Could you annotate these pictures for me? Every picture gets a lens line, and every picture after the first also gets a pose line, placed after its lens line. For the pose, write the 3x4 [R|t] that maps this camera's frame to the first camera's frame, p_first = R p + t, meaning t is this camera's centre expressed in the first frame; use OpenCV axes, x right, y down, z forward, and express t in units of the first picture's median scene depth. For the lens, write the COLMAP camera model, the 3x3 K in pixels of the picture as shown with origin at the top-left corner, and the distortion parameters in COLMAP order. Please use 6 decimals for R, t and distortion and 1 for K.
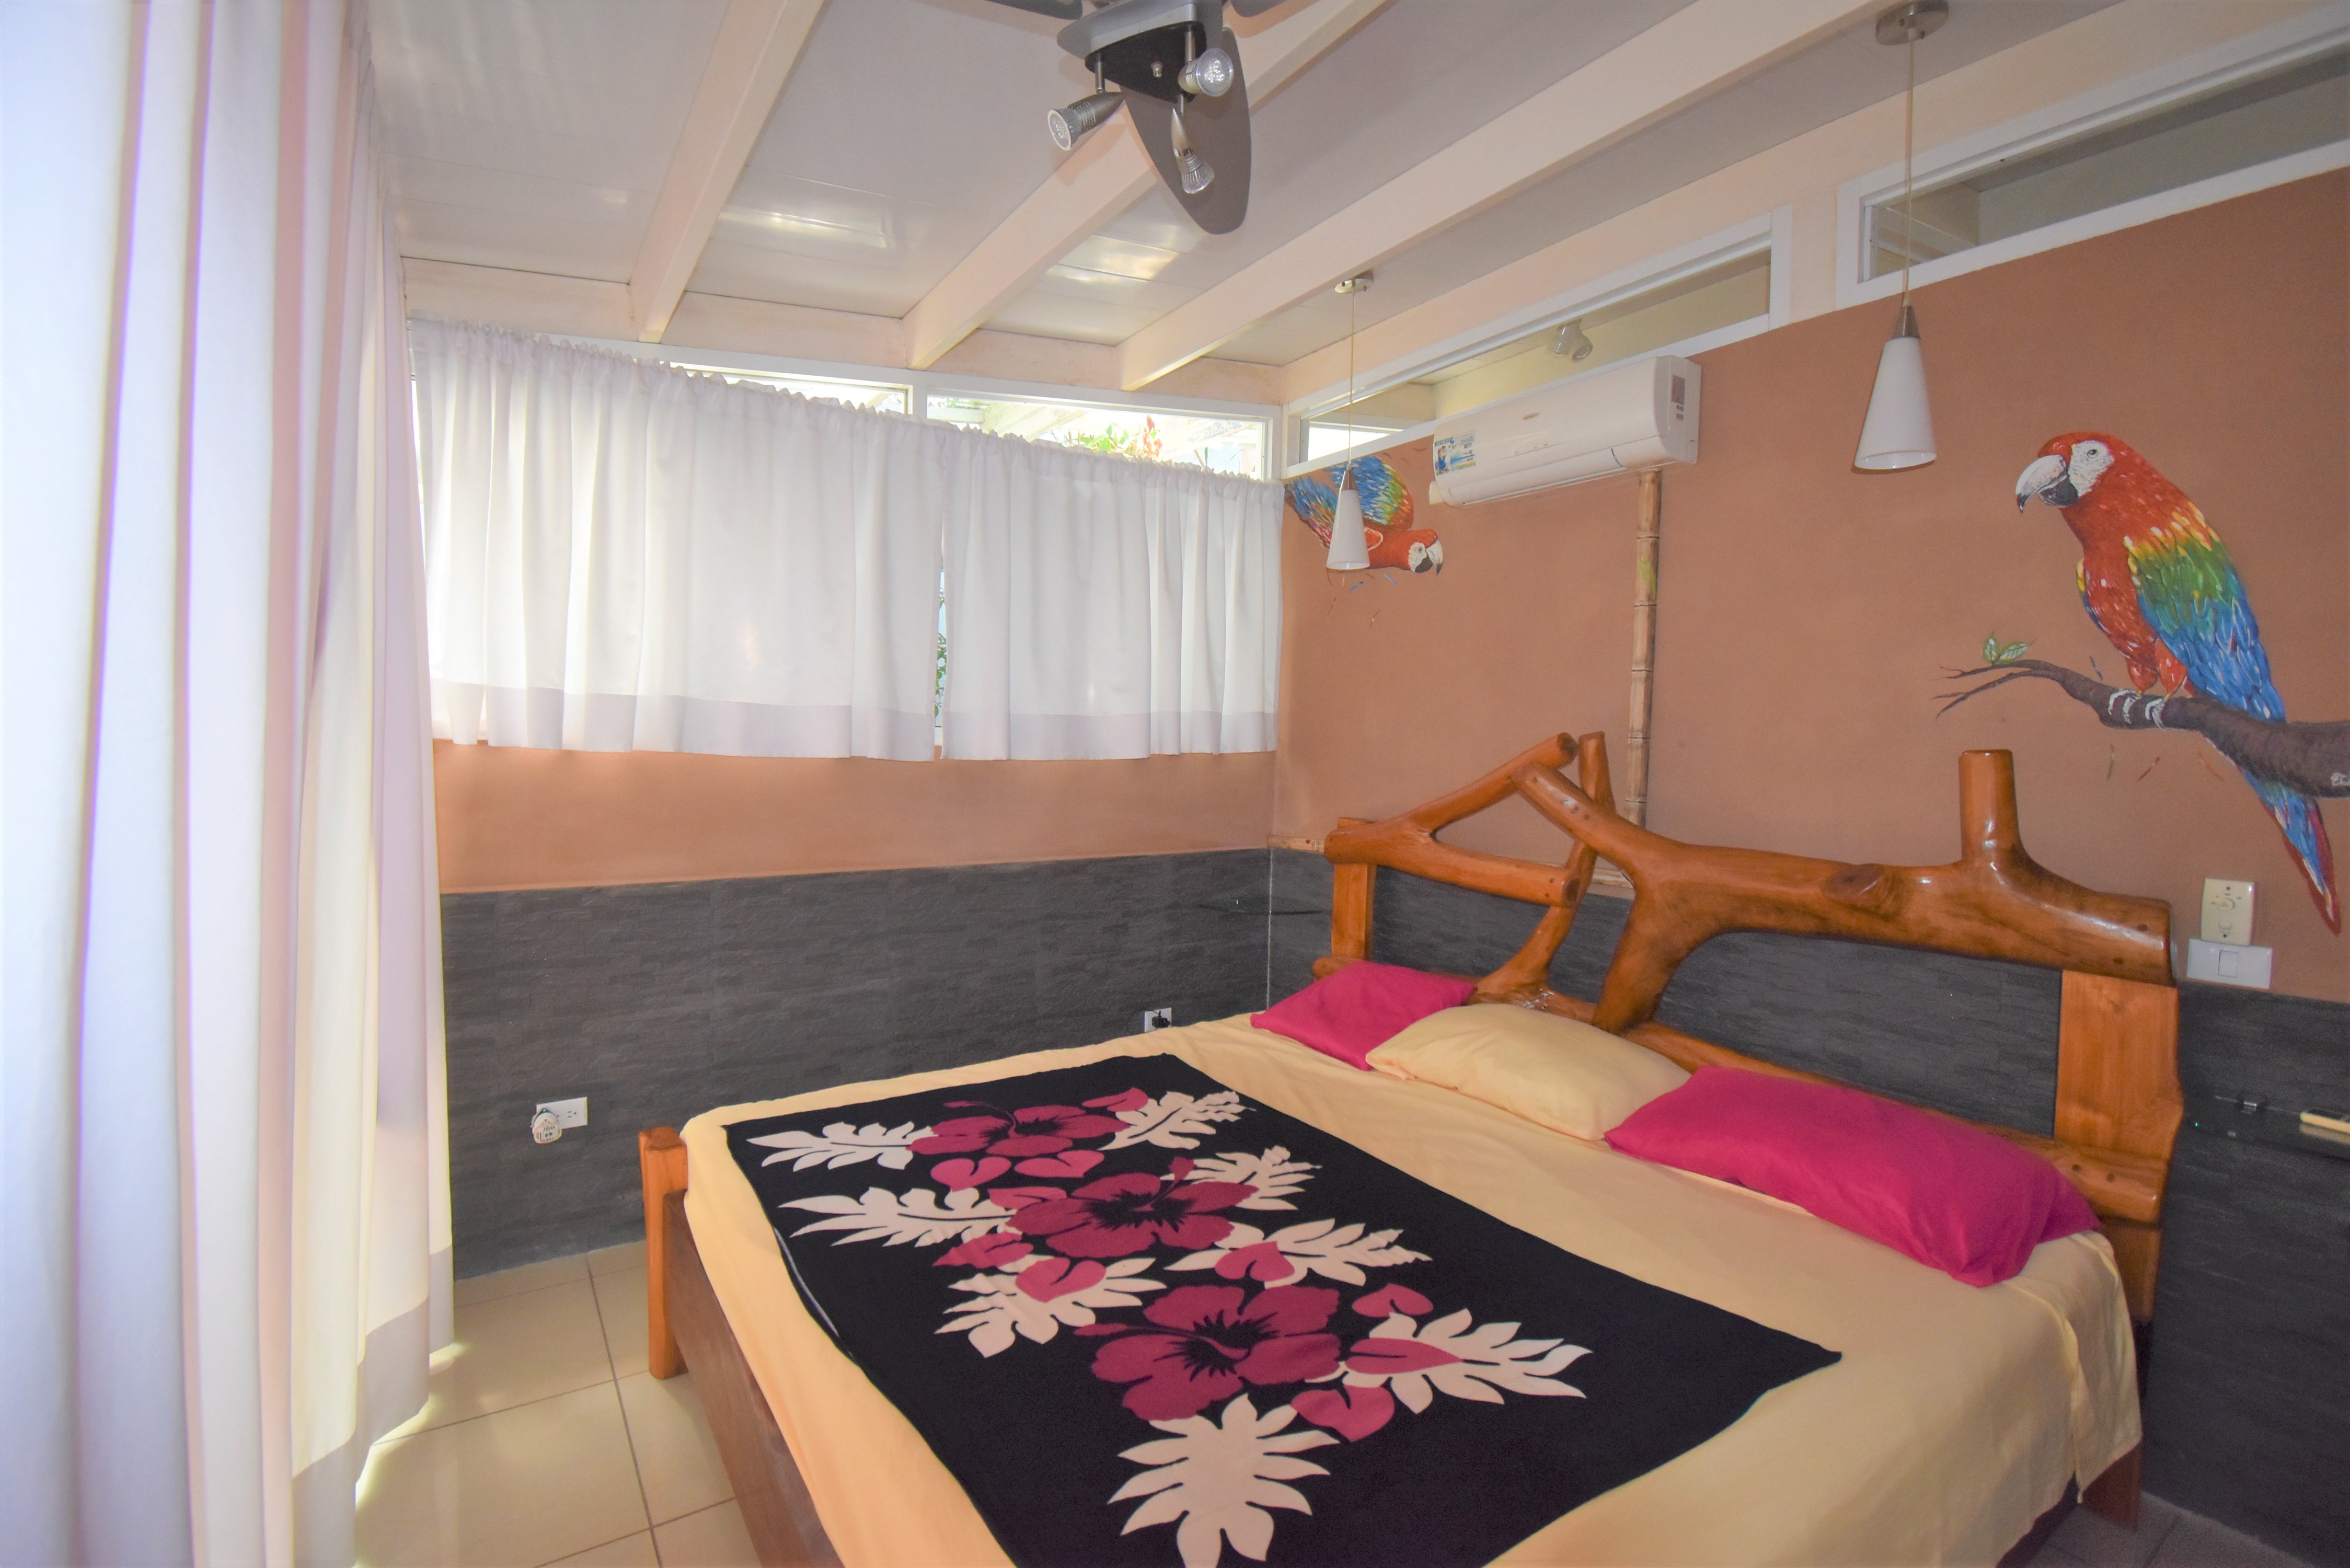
lens RADIAL K [[1039.6, 0, 1173.7], [0, 1039.6, 786.9], [0, 0, 1]] dist [0.020033, -0.025253]
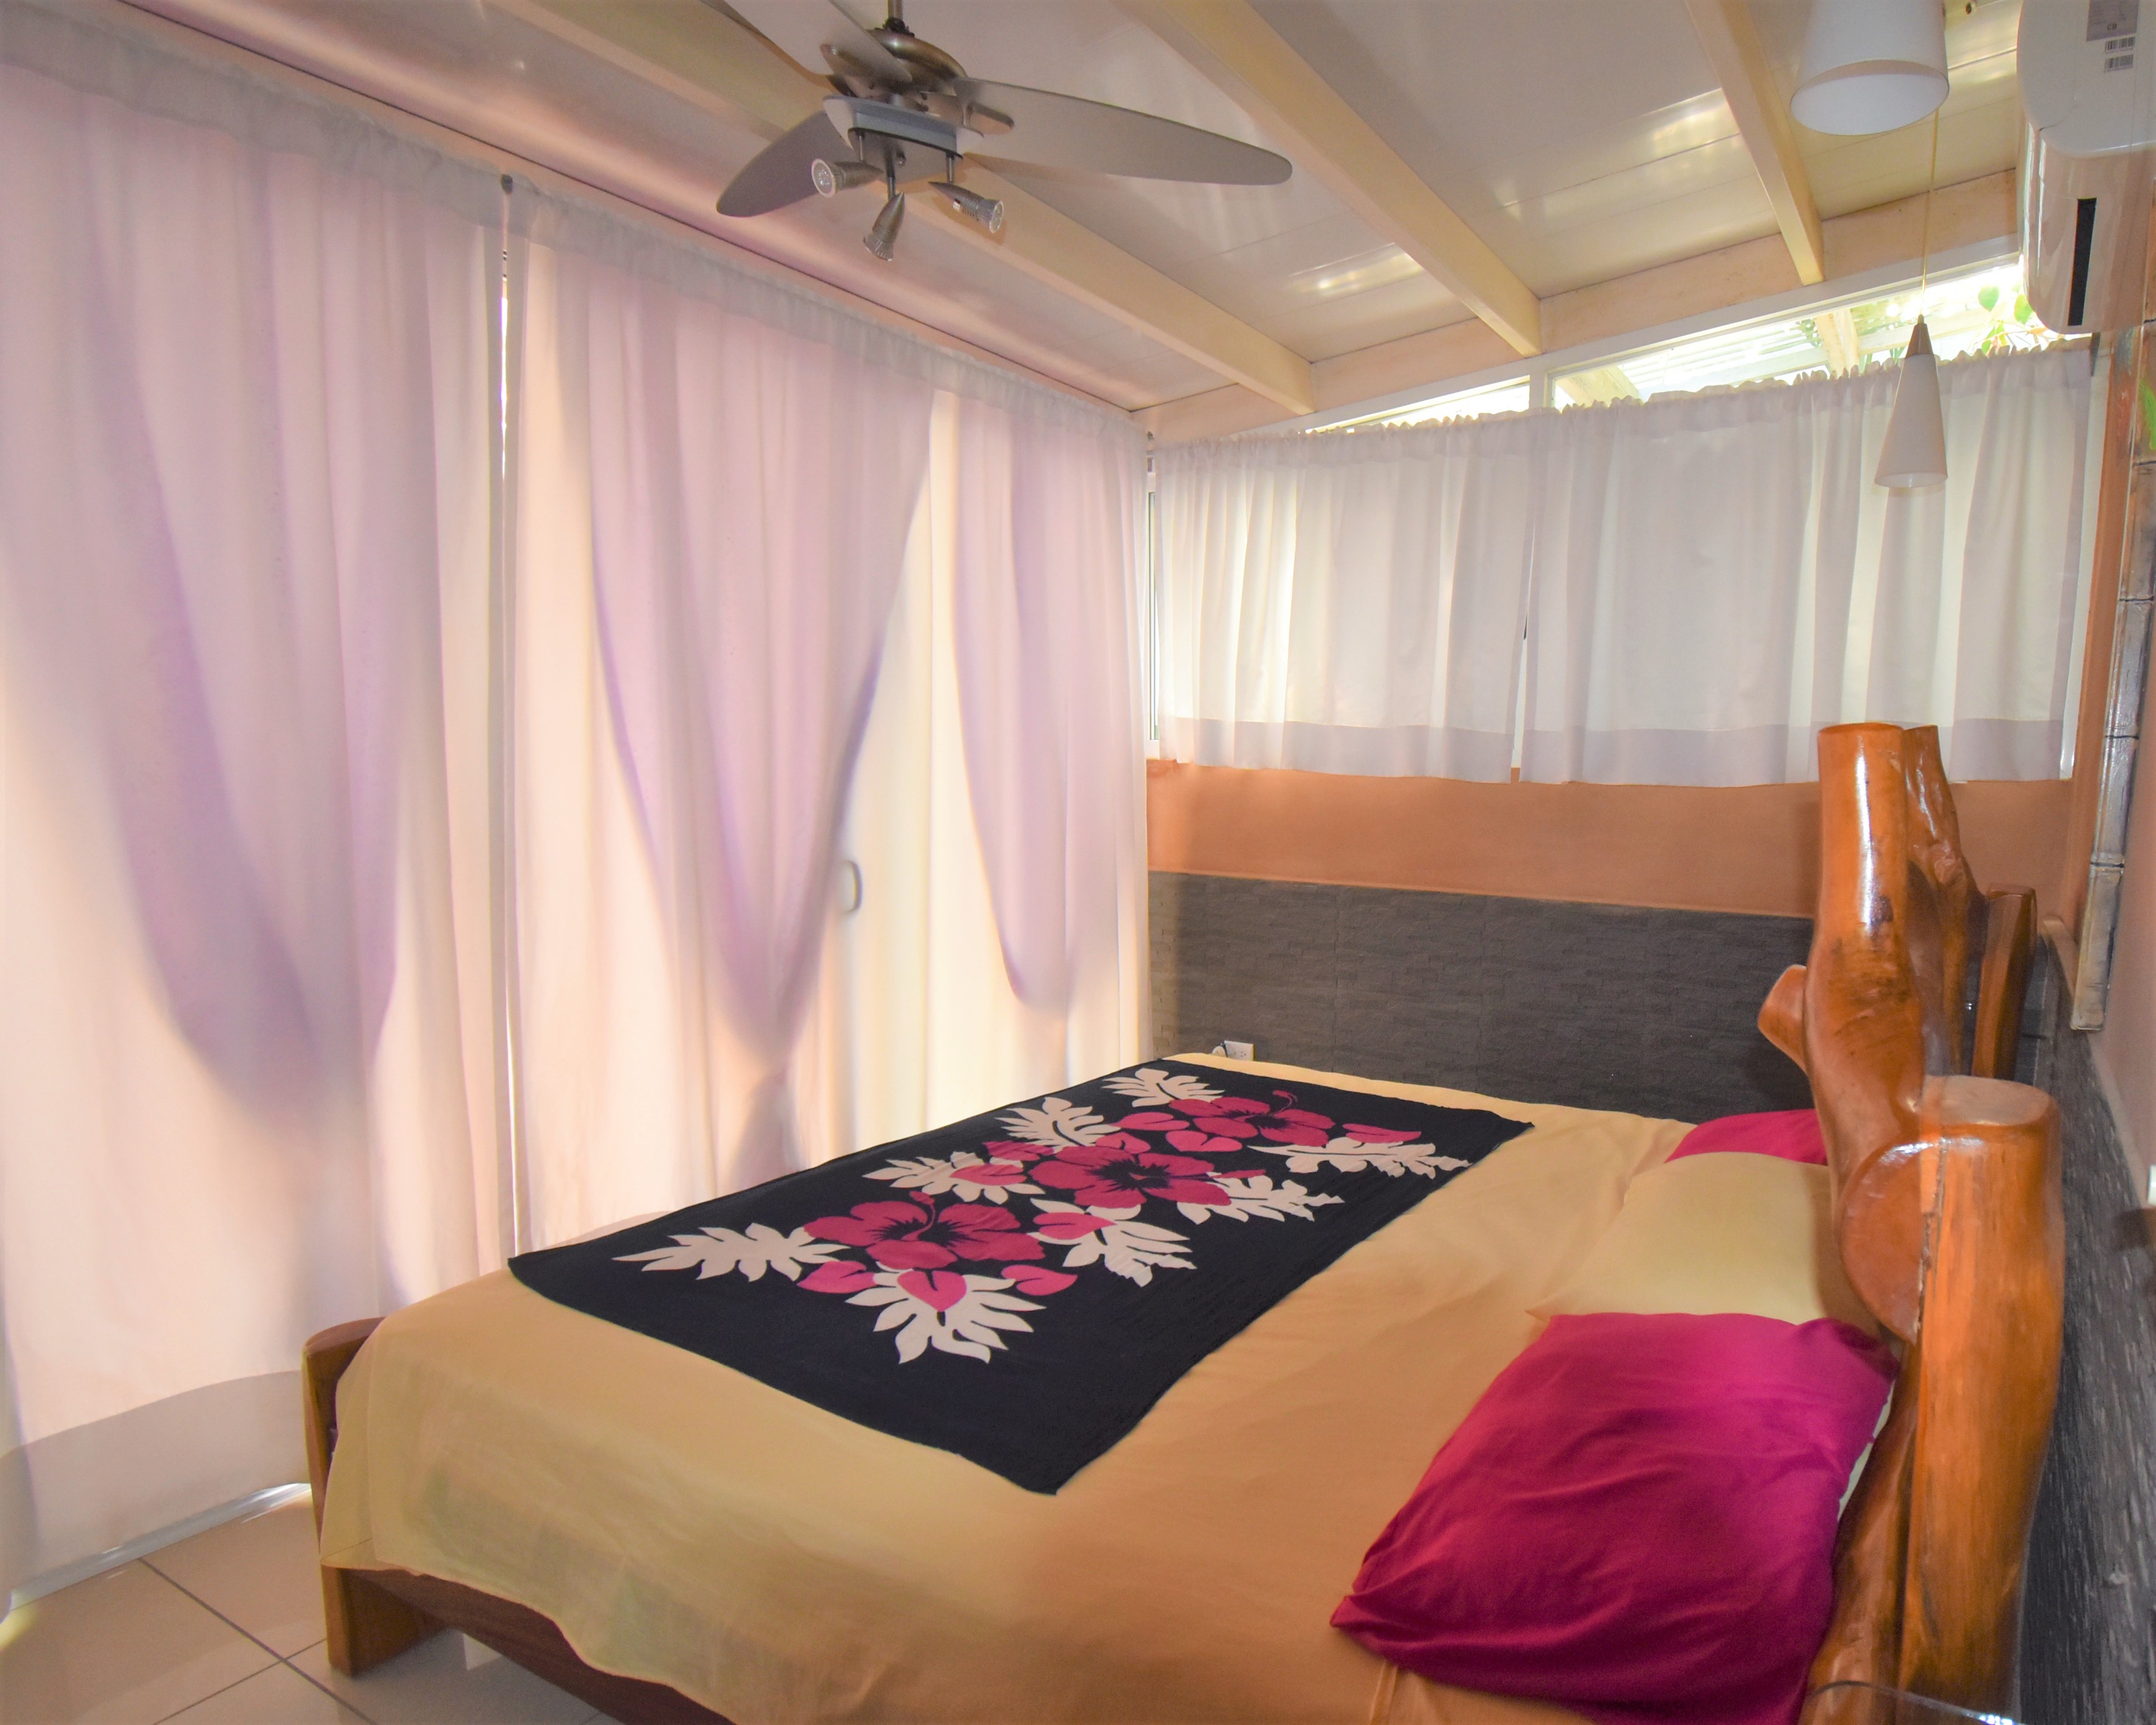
lens RADIAL K [[1026.4, 0, 1077.8], [0, 1026.4, 894.9], [0, 0, 1]] dist [-0.000208, -0.001270]
pose [[0.500312, 0.113110, -0.858425, 0.831326], [-0.055226, 0.993580, 0.098732, 0.010760], [0.864082, -0.001989, 0.503347, 0.411698]]
